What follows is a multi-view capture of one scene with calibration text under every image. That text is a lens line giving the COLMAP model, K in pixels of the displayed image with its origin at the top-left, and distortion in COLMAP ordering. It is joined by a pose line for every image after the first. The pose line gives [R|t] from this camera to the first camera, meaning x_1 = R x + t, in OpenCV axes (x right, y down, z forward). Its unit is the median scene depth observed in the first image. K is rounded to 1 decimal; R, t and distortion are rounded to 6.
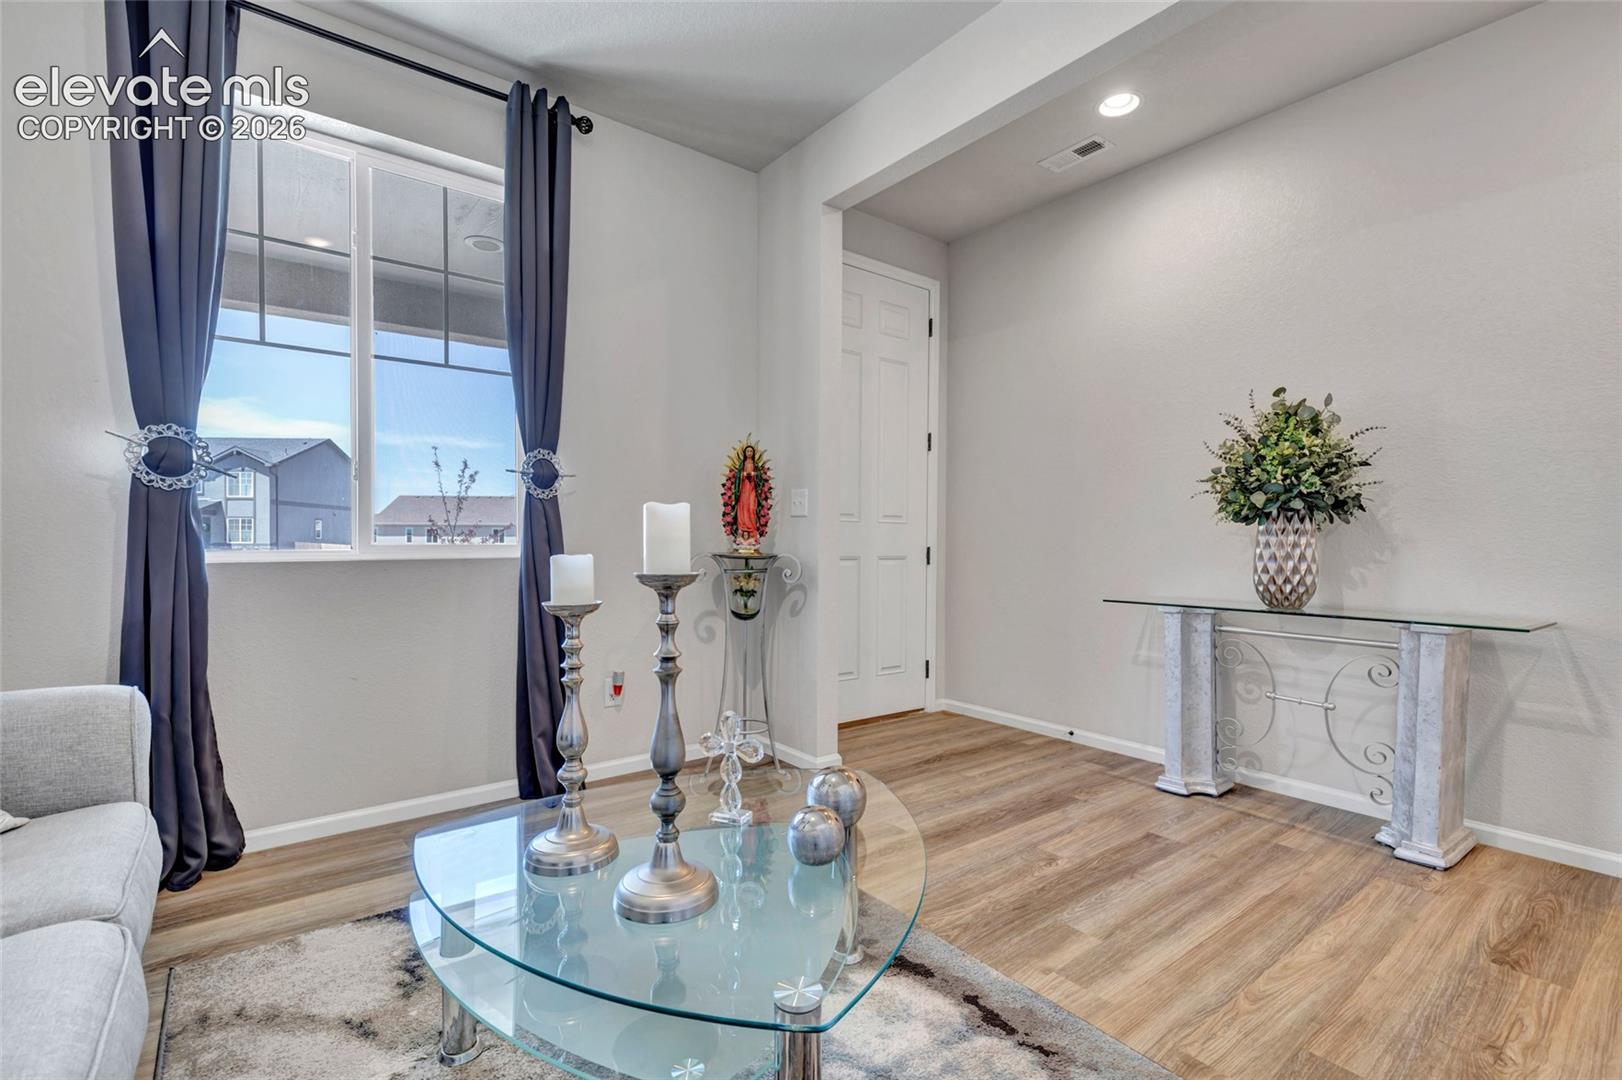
lens RADIAL K [[744.0, 0, 808.9], [0, 744.0, 549.2], [0, 0, 1]] dist [0.002873, -0.000254]
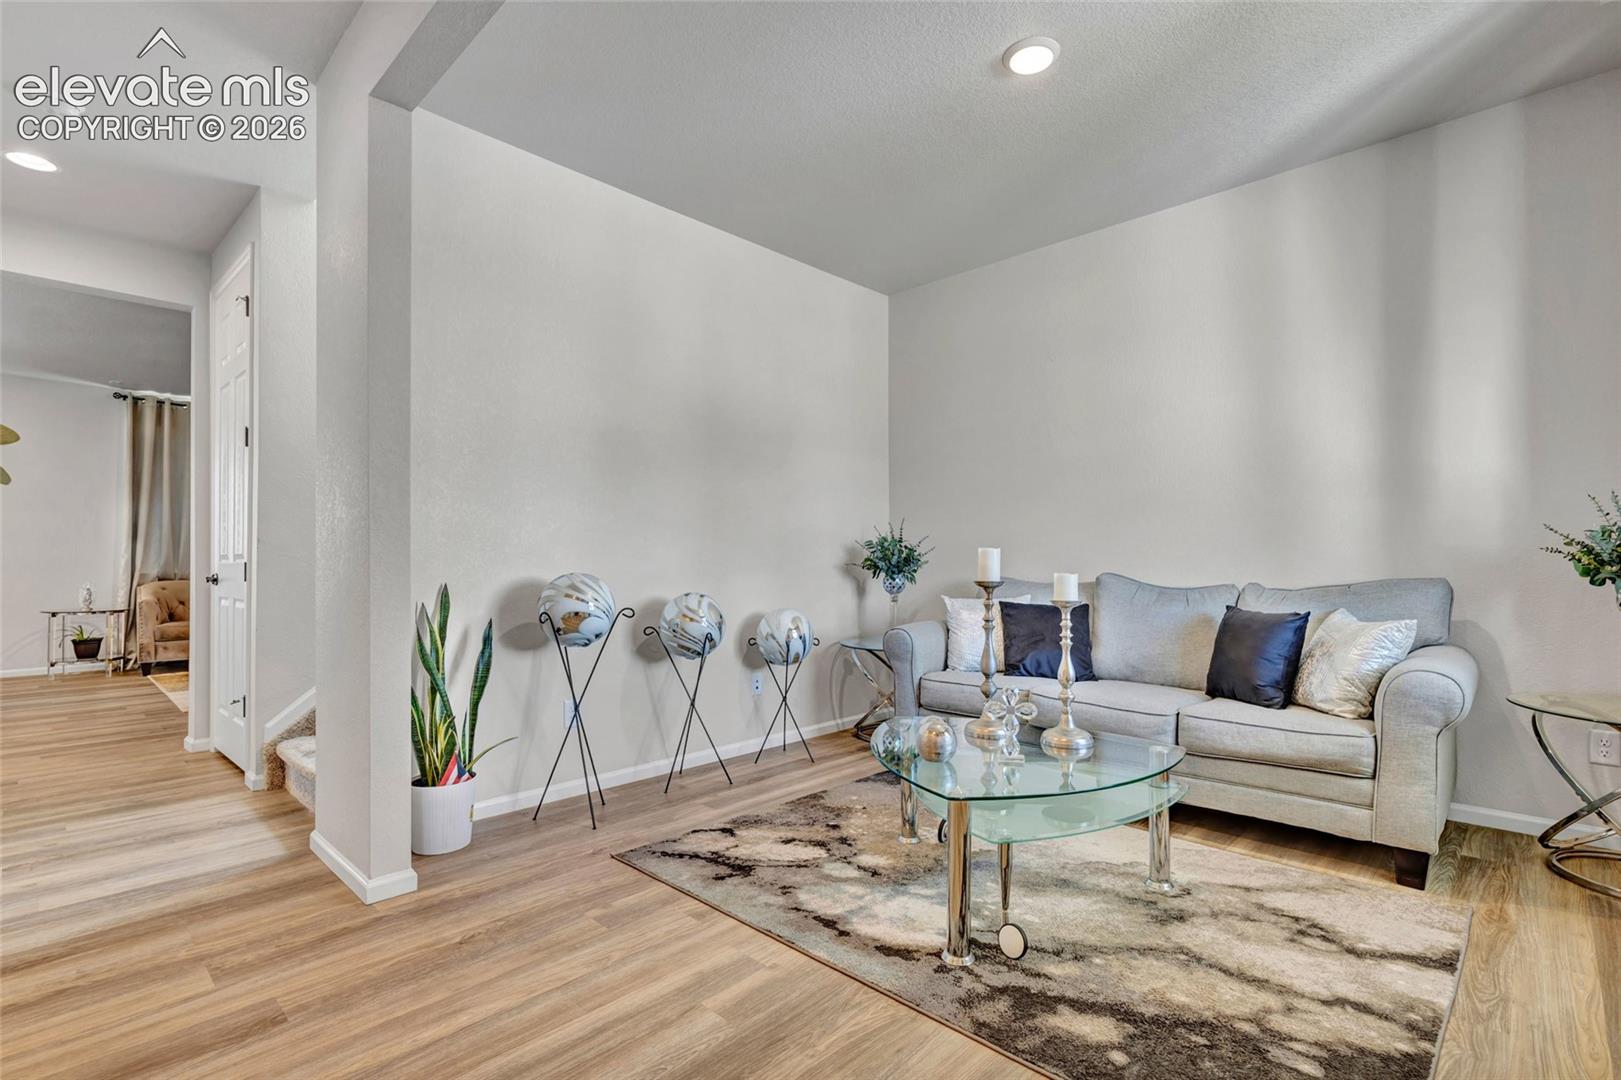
lens RADIAL K [[749.0, 0, 811.5], [0, 749.0, 548.6], [0, 0, 1]] dist [0.001011, 0.000233]
pose [[-0.989453, -0.004389, -0.144790, 0.320210], [-0.003146, 0.999956, -0.008811, -0.019051], [0.144822, -0.008262, -0.989423, 1.570909]]
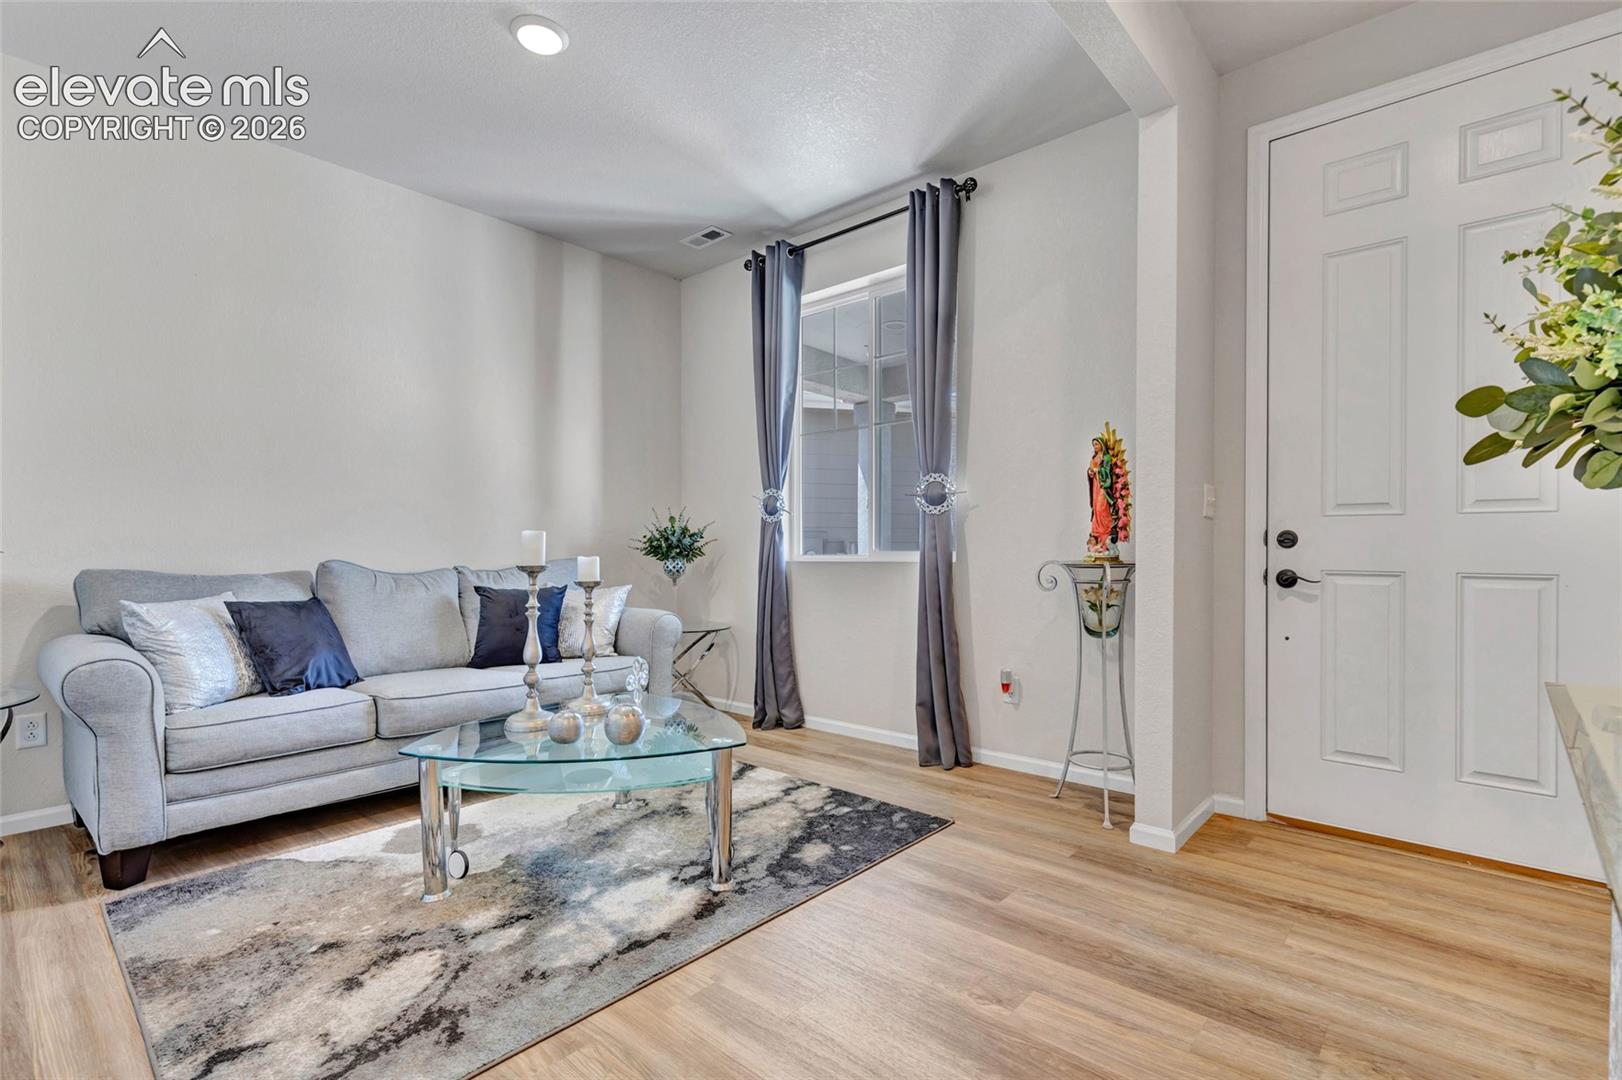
lens RADIAL K [[749.5, 0, 812.0], [0, 749.5, 548.6], [0, 0, 1]] dist [0.001011, 0.000233]
pose [[0.182328, -0.001592, -0.983236, 1.009767], [-0.006356, 0.999976, -0.002798, -0.007376], [0.983217, 0.006760, 0.182314, 0.709725]]
